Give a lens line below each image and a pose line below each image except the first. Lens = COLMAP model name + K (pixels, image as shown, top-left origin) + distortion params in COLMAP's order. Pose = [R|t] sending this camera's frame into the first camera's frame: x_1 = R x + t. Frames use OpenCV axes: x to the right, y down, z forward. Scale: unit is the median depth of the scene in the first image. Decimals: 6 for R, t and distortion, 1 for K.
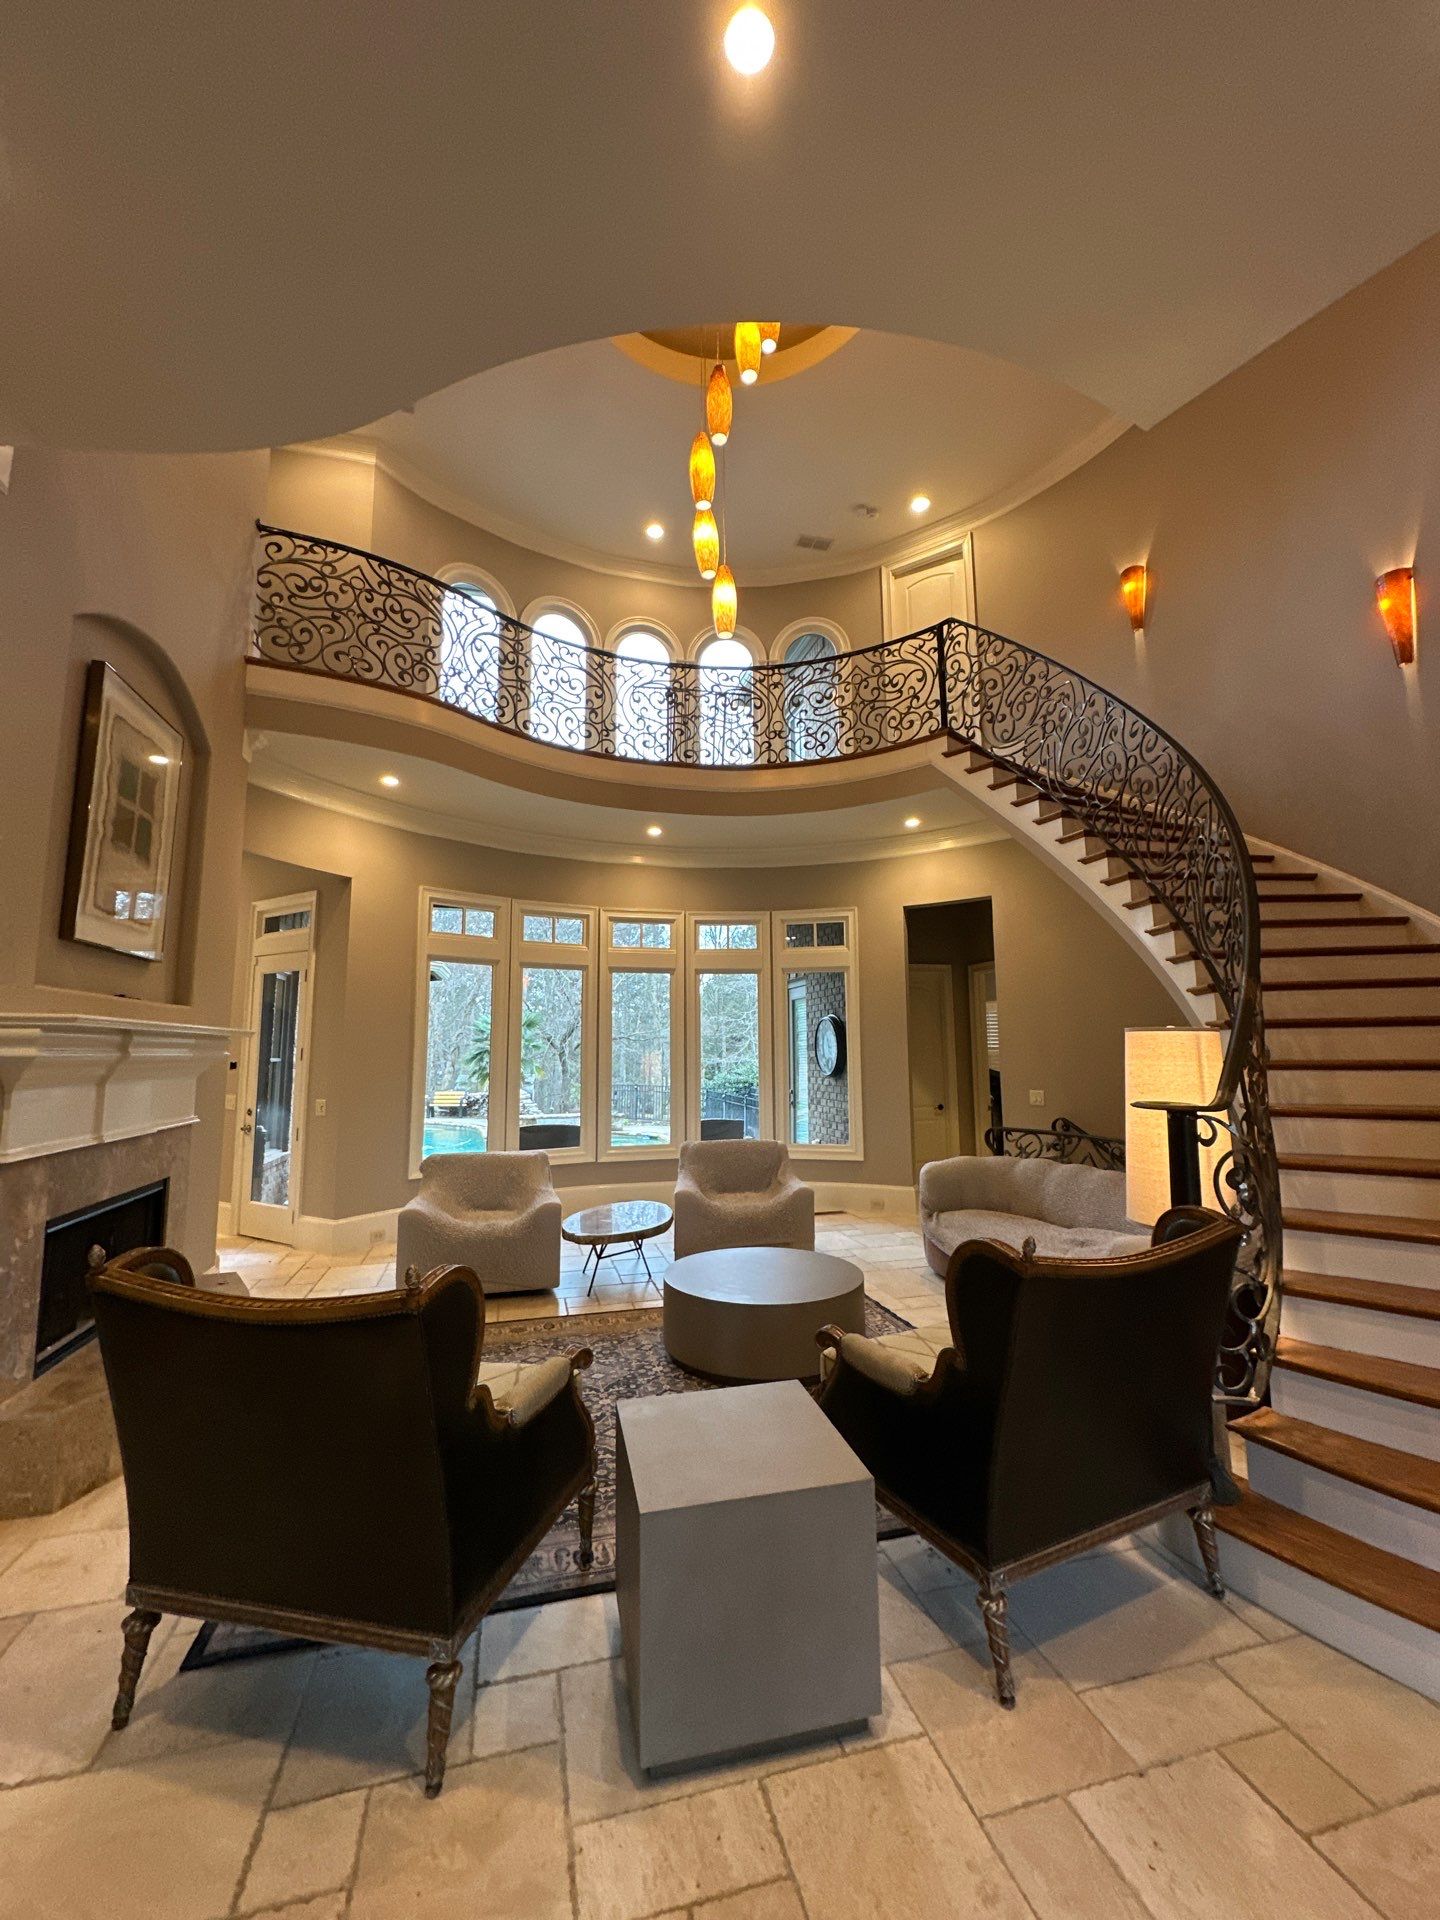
lens RADIAL K [[765.8, 0, 718.3], [0, 765.8, 959.5], [0, 0, 1]] dist [-0.001972, 0.001028]
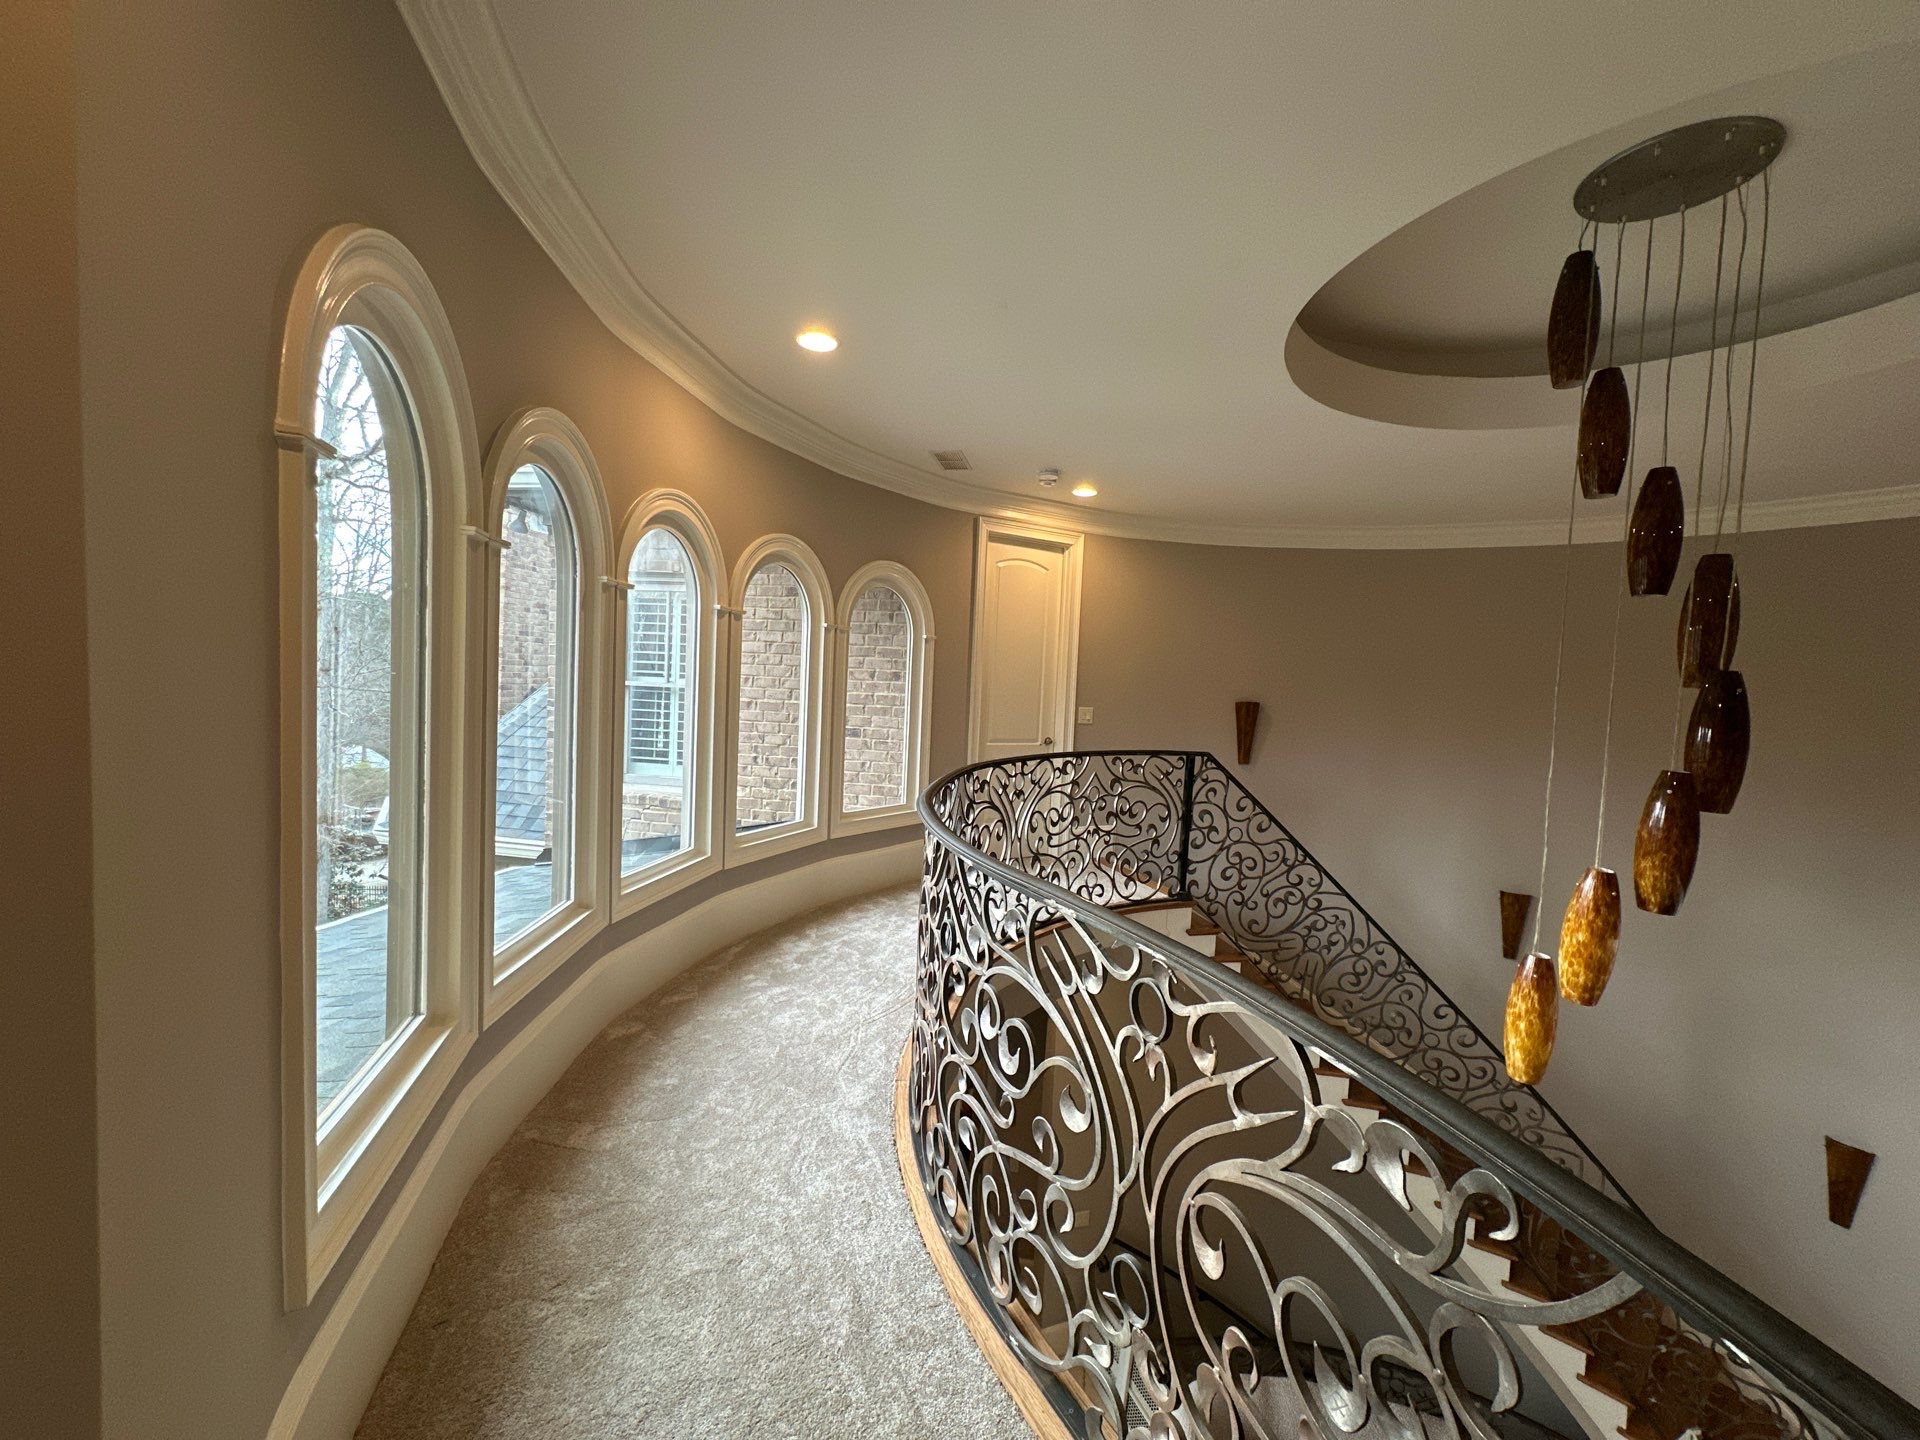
lens RADIAL K [[765.8, 0, 960.6], [0, 765.8, 720.7], [0, 0, 1]] dist [-0.001972, 0.001028]
pose [[0.417259, -0.023571, 0.908482, -0.578056], [-0.154466, 0.983278, 0.096457, -0.584473], [-0.895564, -0.180577, 0.406641, 1.038015]]
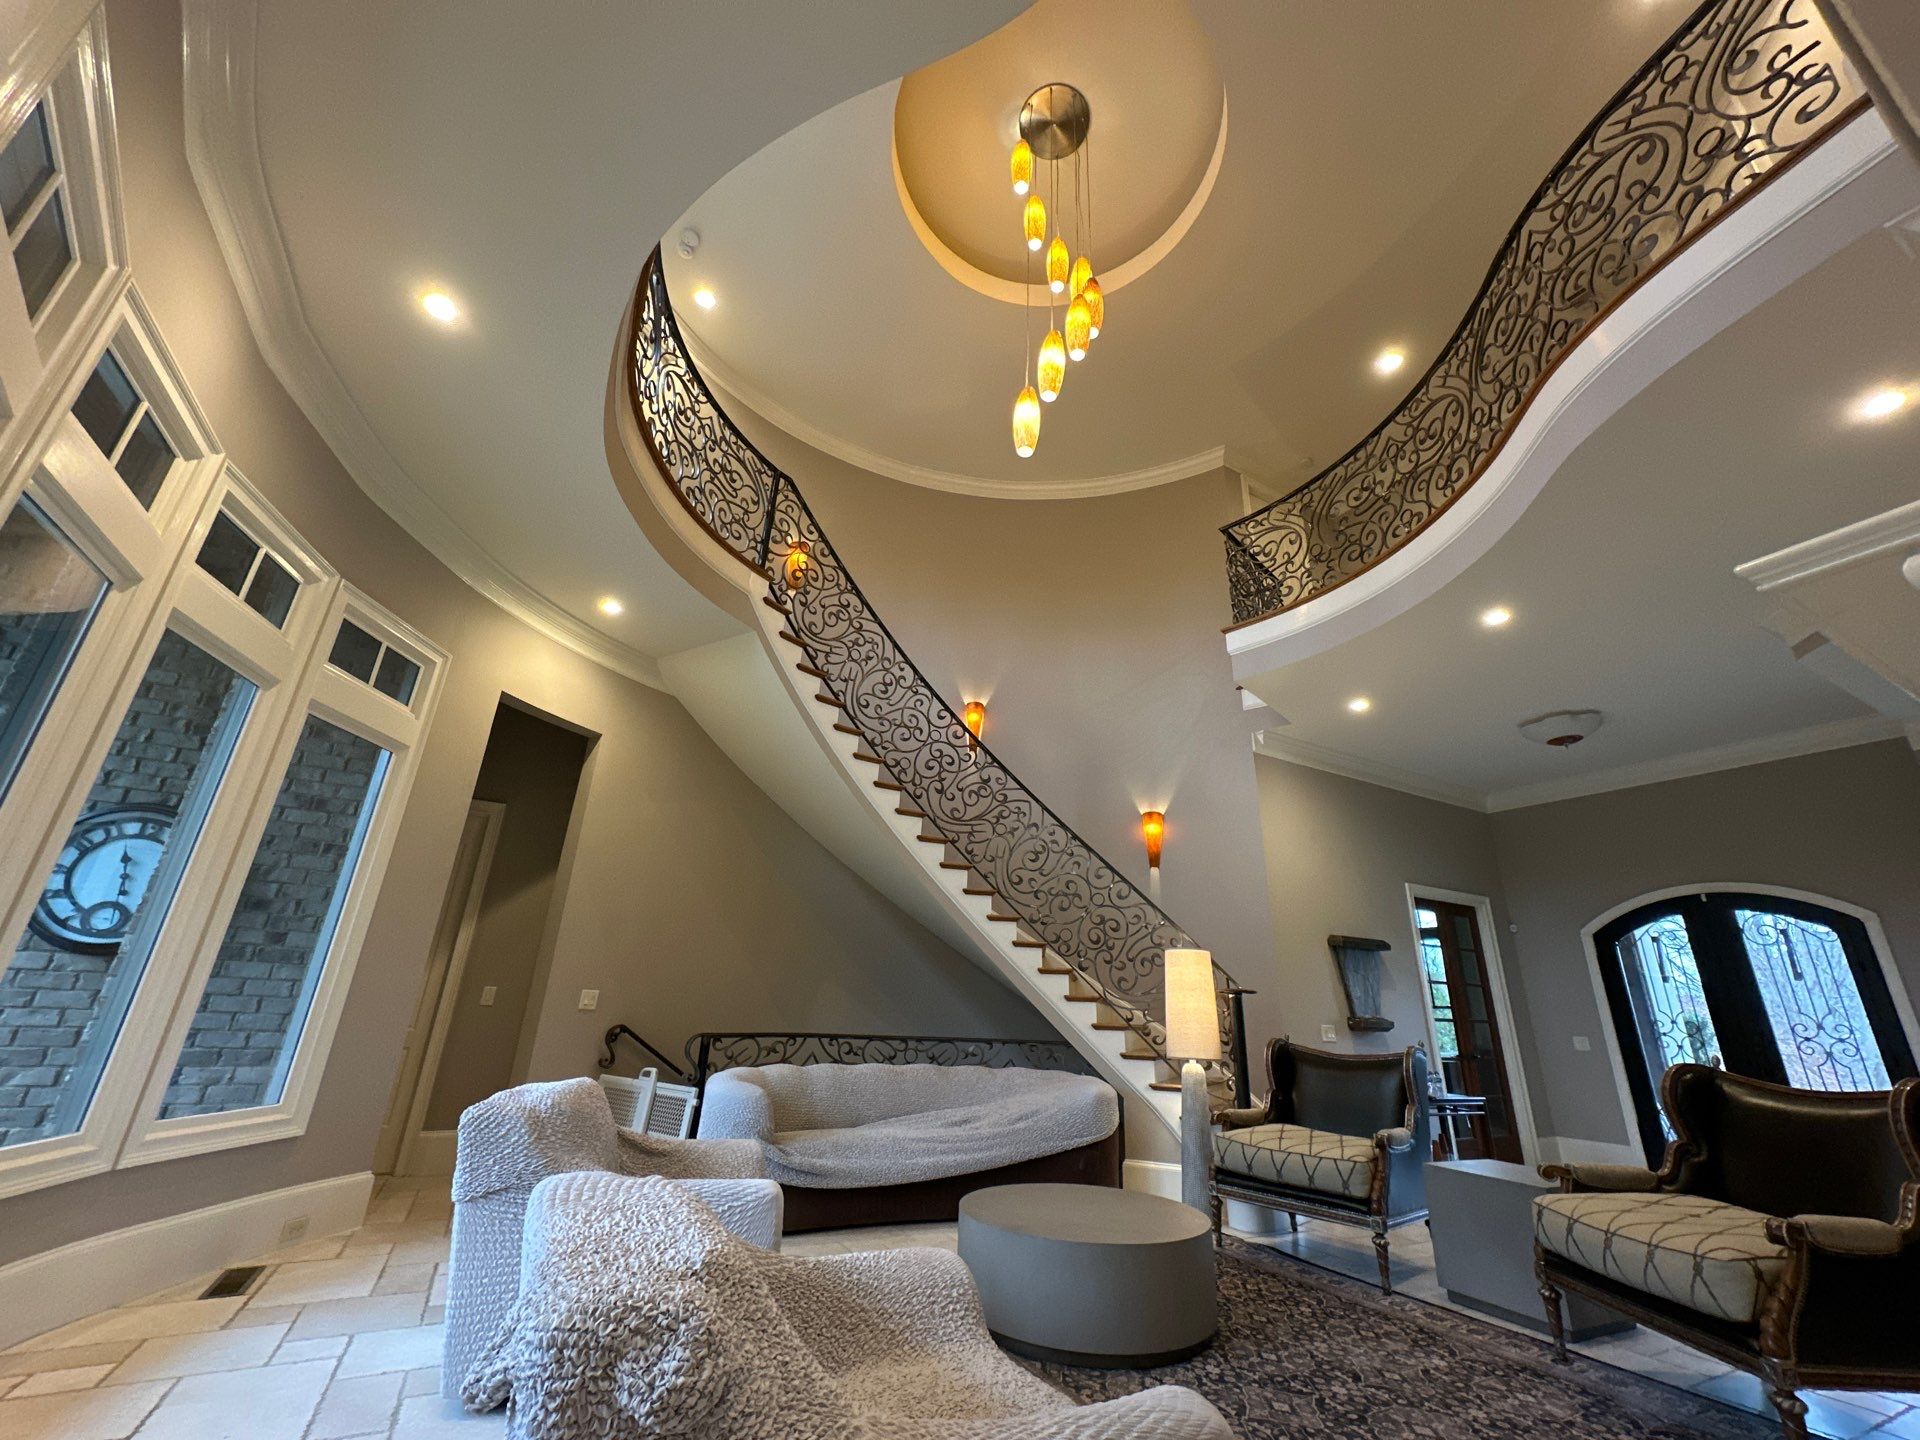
lens RADIAL K [[765.8, 0, 960.6], [0, 765.8, 717.7], [0, 0, 1]] dist [-0.001972, 0.001028]
pose [[-0.241761, 0.346218, 0.906468, -0.596477], [-0.155259, 0.908342, -0.388342, 0.196888], [-0.957834, -0.234623, -0.165849, 1.001324]]
